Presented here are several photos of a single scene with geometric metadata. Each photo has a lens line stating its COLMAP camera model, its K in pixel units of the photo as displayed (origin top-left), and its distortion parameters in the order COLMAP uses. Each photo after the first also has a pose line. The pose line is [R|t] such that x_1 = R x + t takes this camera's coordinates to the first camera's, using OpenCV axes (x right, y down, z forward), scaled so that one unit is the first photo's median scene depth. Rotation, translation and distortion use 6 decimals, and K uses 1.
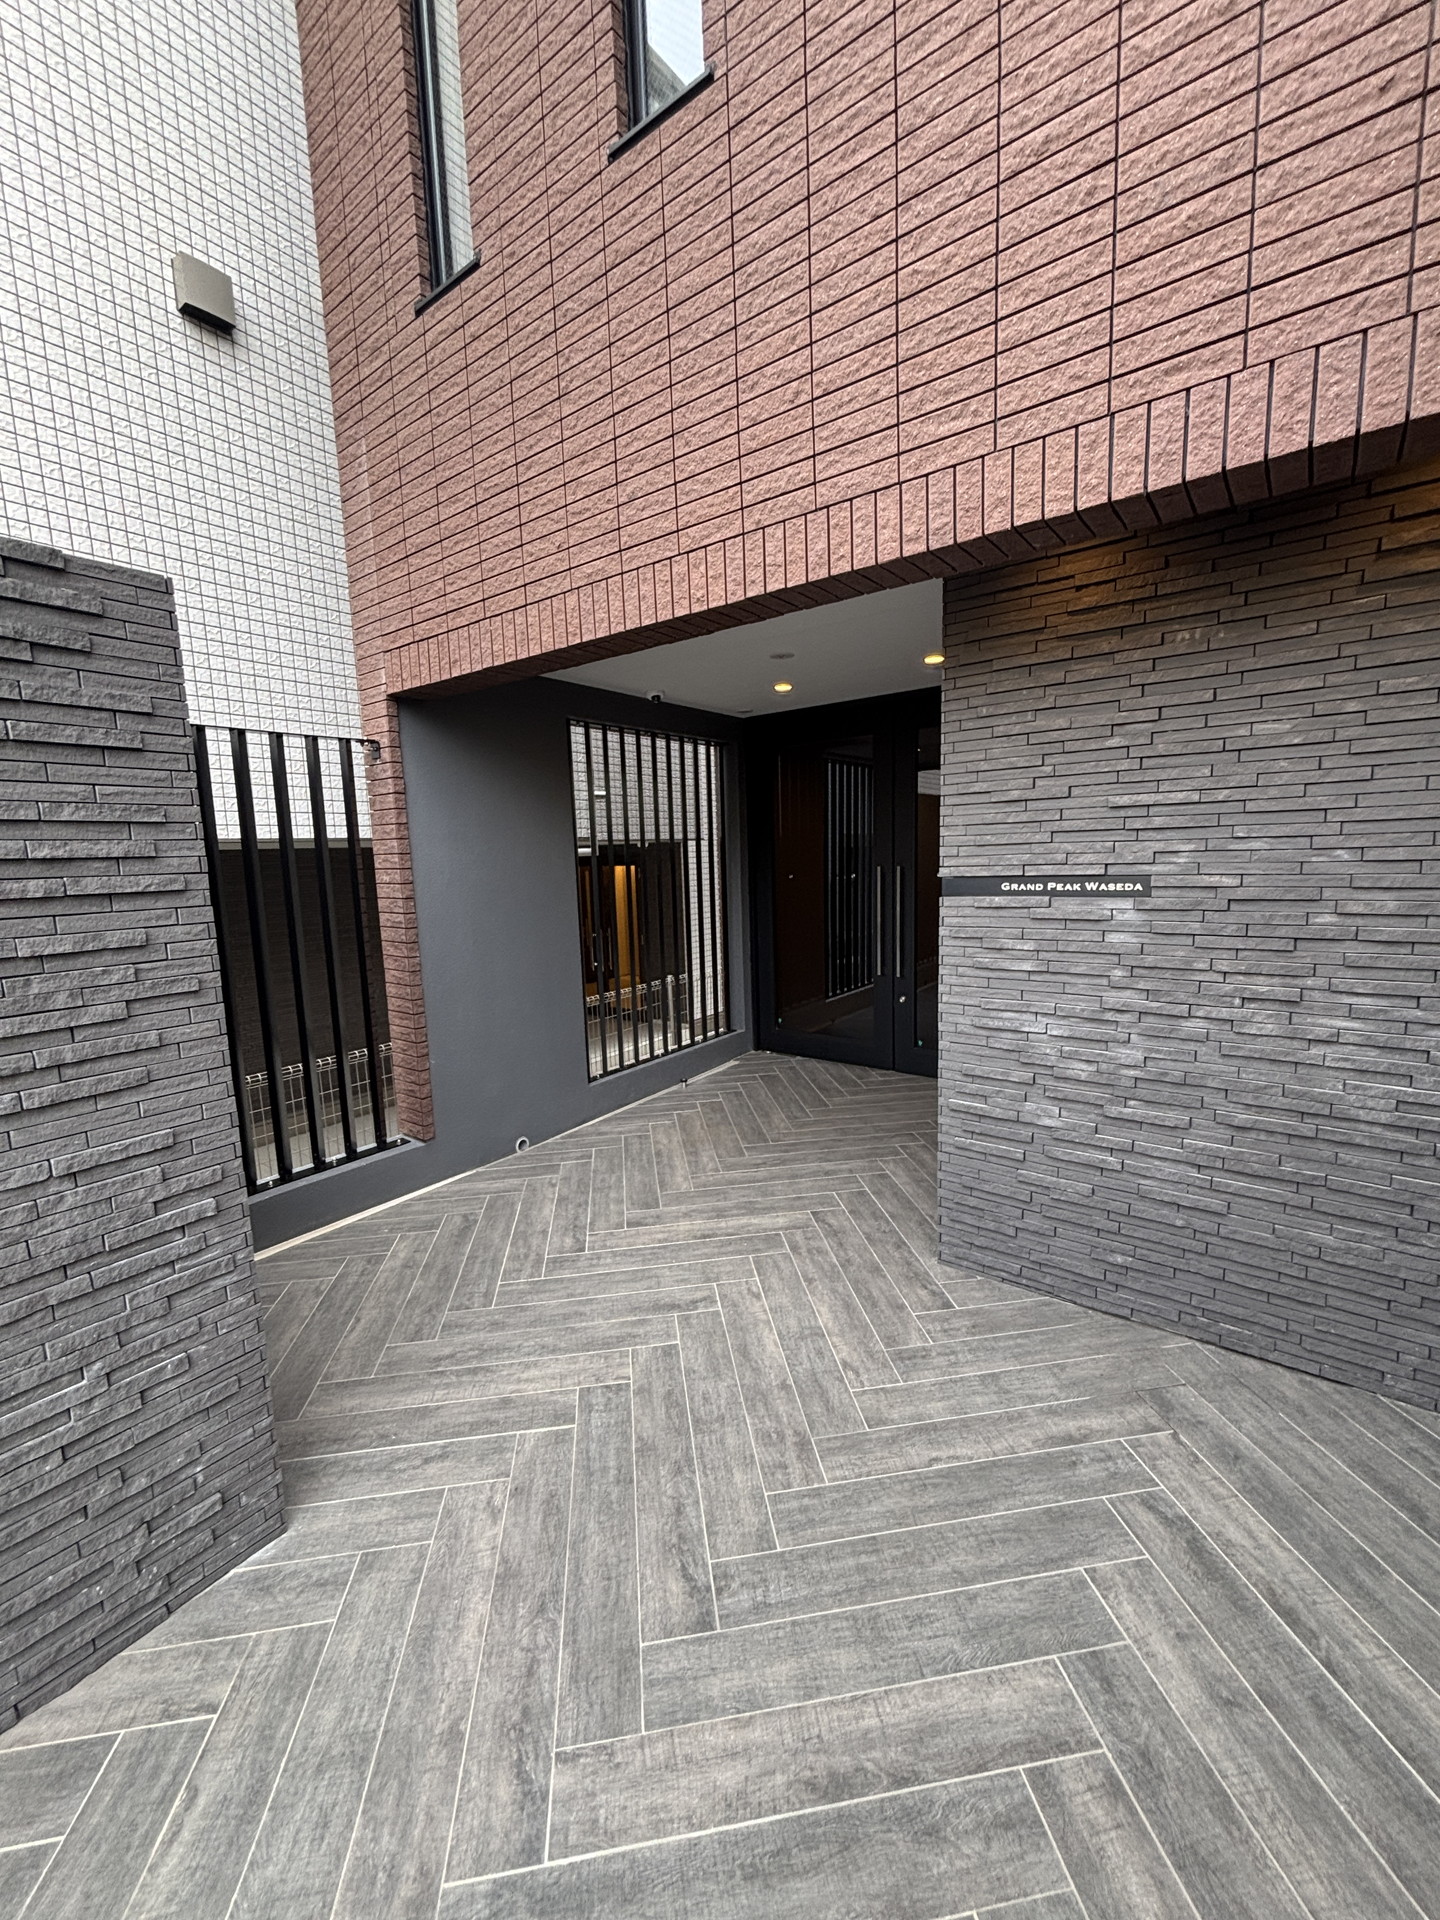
lens RADIAL K [[774.9, 0, 717.9], [0, 774.9, 956.6], [0, 0, 1]] dist [0.004136, 0.001262]
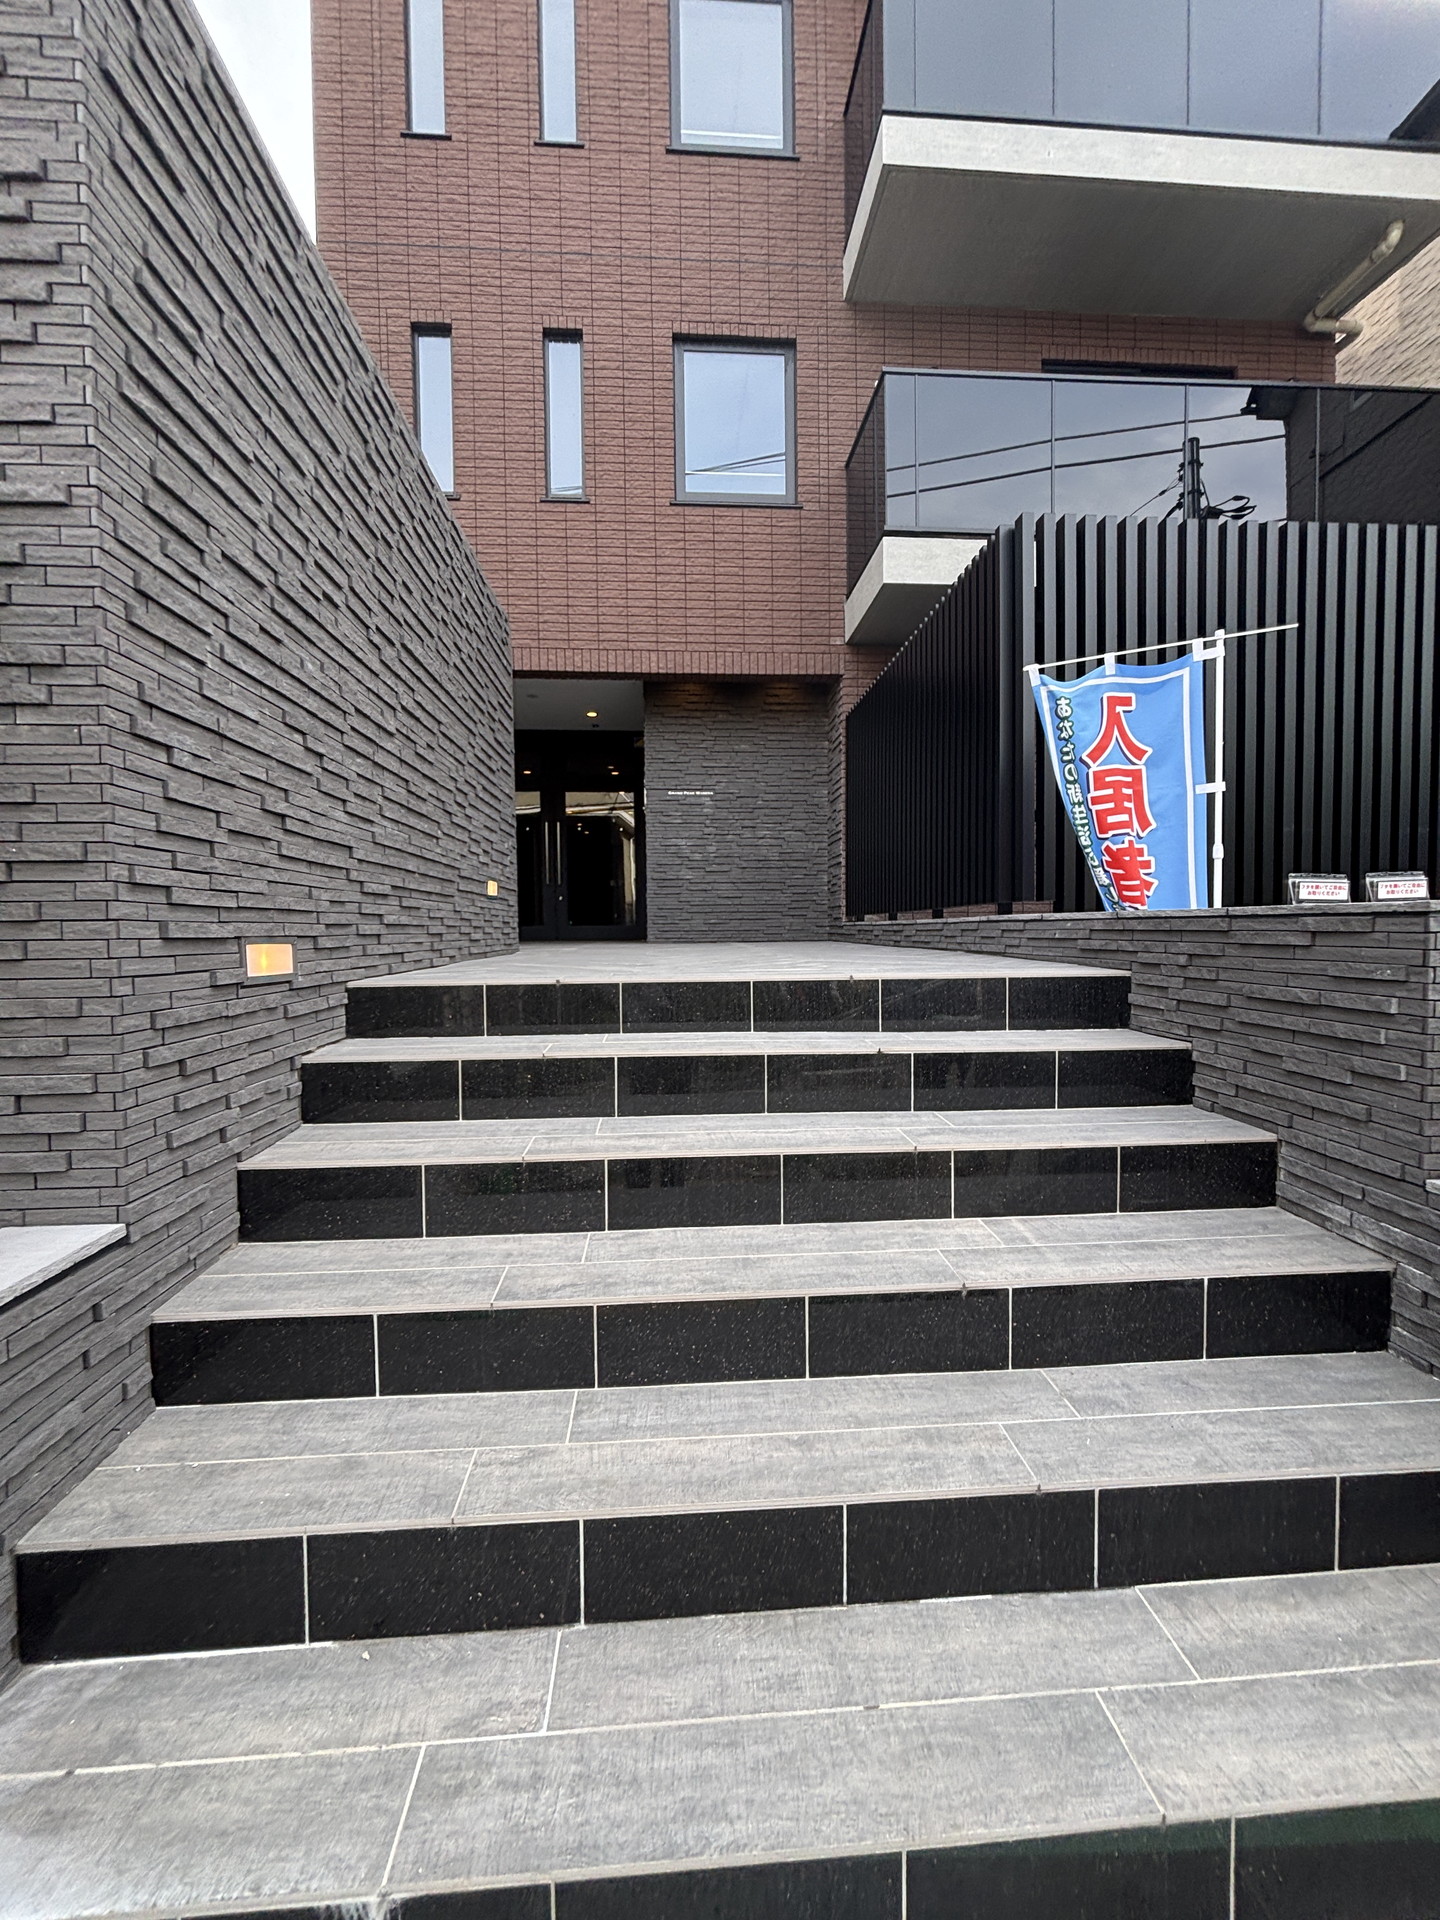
lens RADIAL K [[774.9, 0, 719.2], [0, 774.9, 960.1], [0, 0, 1]] dist [0.004136, 0.001262]
pose [[0.747809, -0.002972, 0.663907, -1.584317], [0.074965, 0.993973, -0.079990, 0.875117], [-0.659668, 0.109587, 0.743524, -1.317841]]
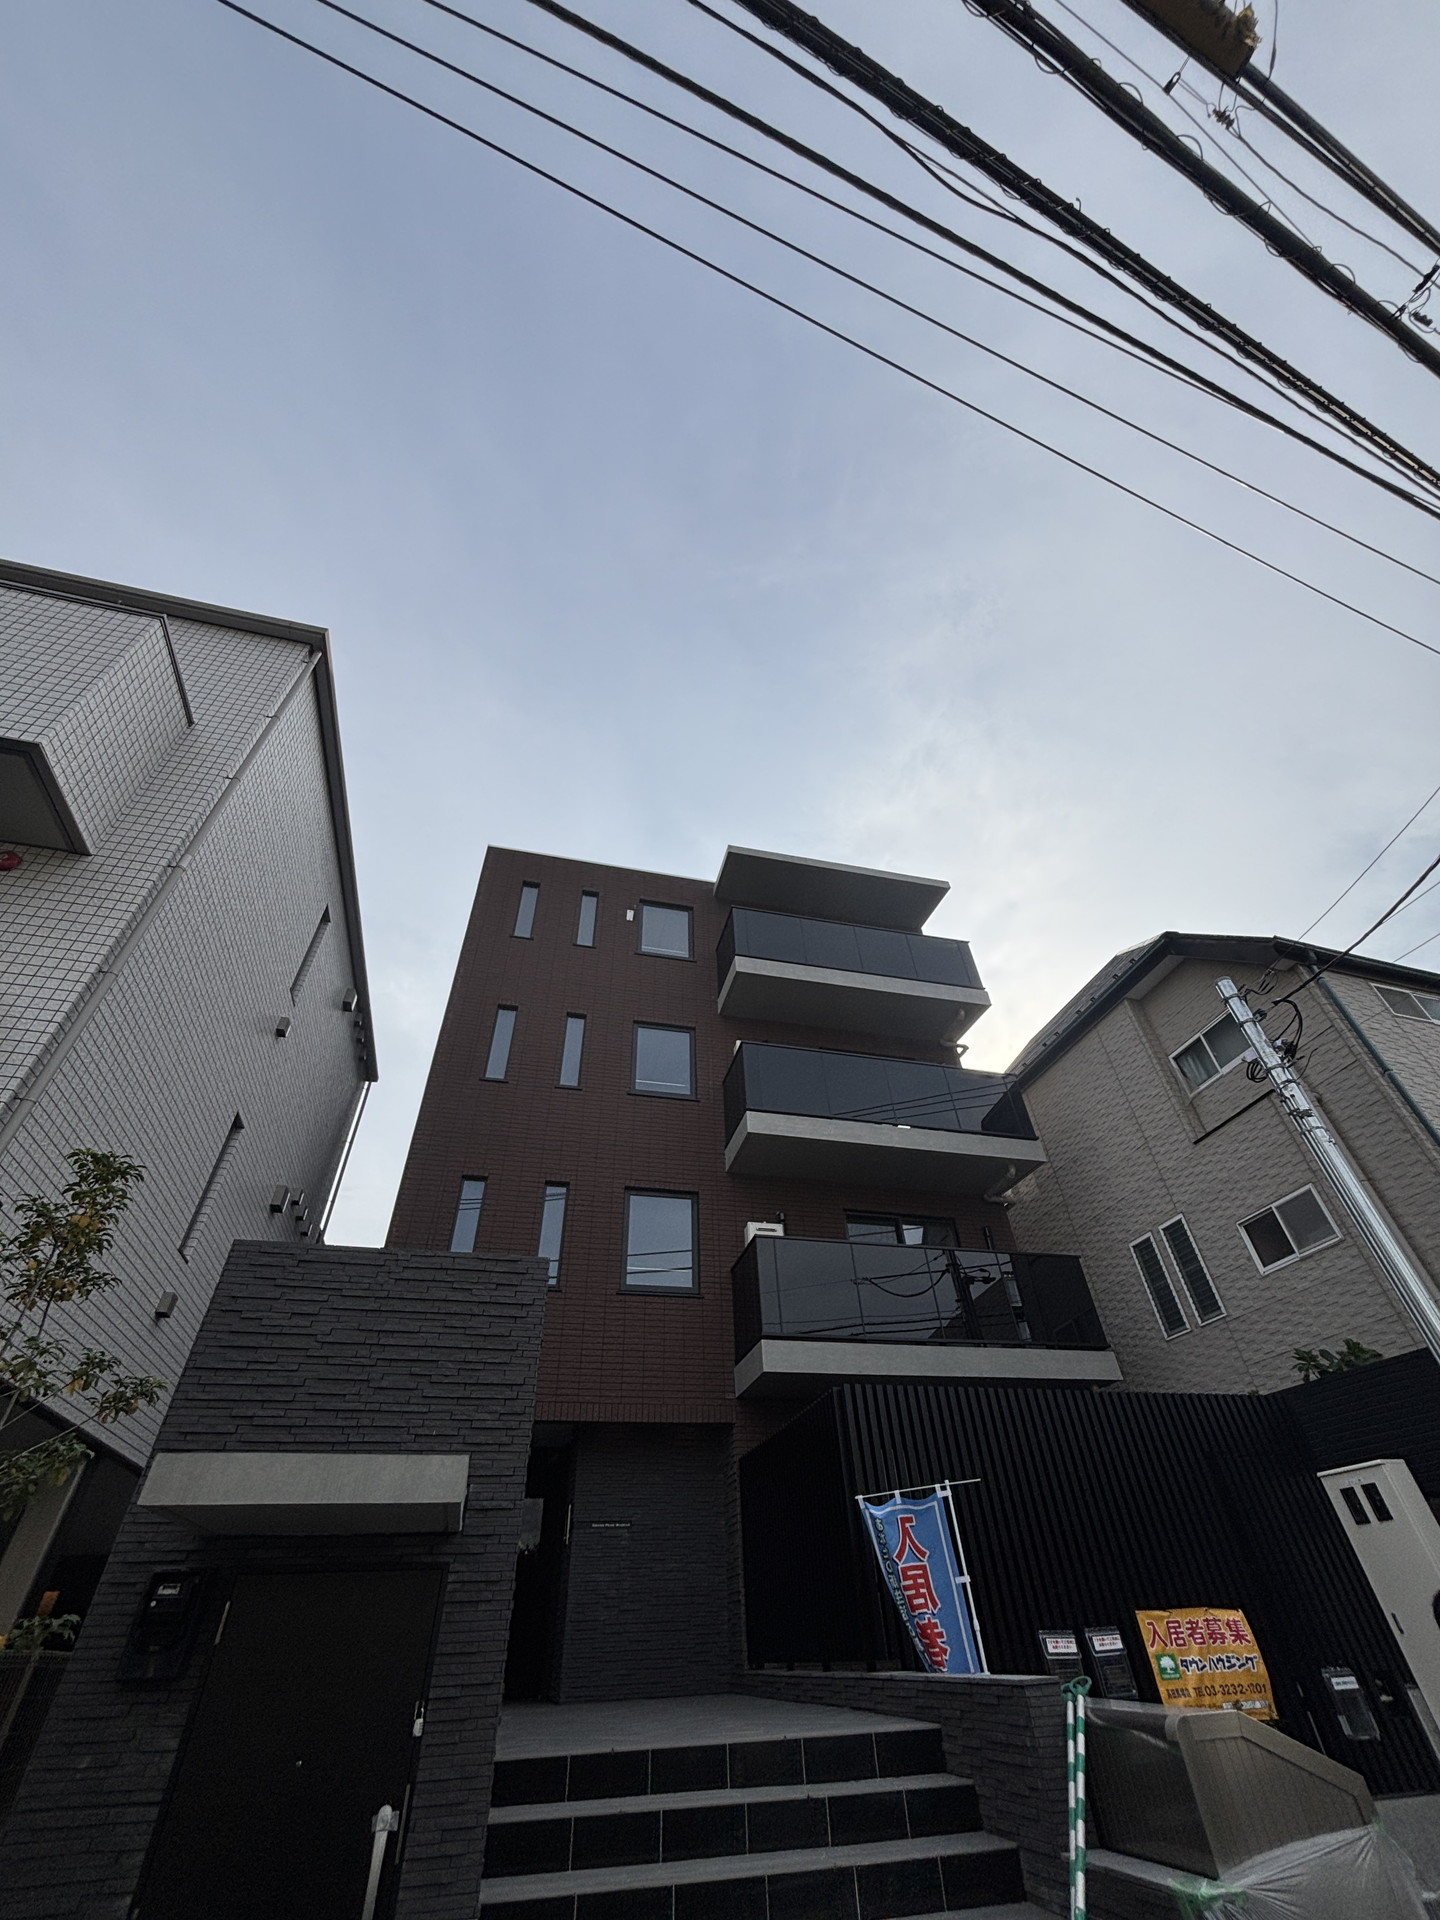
lens RADIAL K [[774.9, 0, 722.7], [0, 774.9, 961.8], [0, 0, 1]] dist [0.004136, 0.001262]
pose [[0.617795, 0.528047, 0.582663, -2.919520], [0.119562, 0.669287, -0.733321, 0.936845], [-0.777197, 0.522706, 0.350348, -2.161639]]
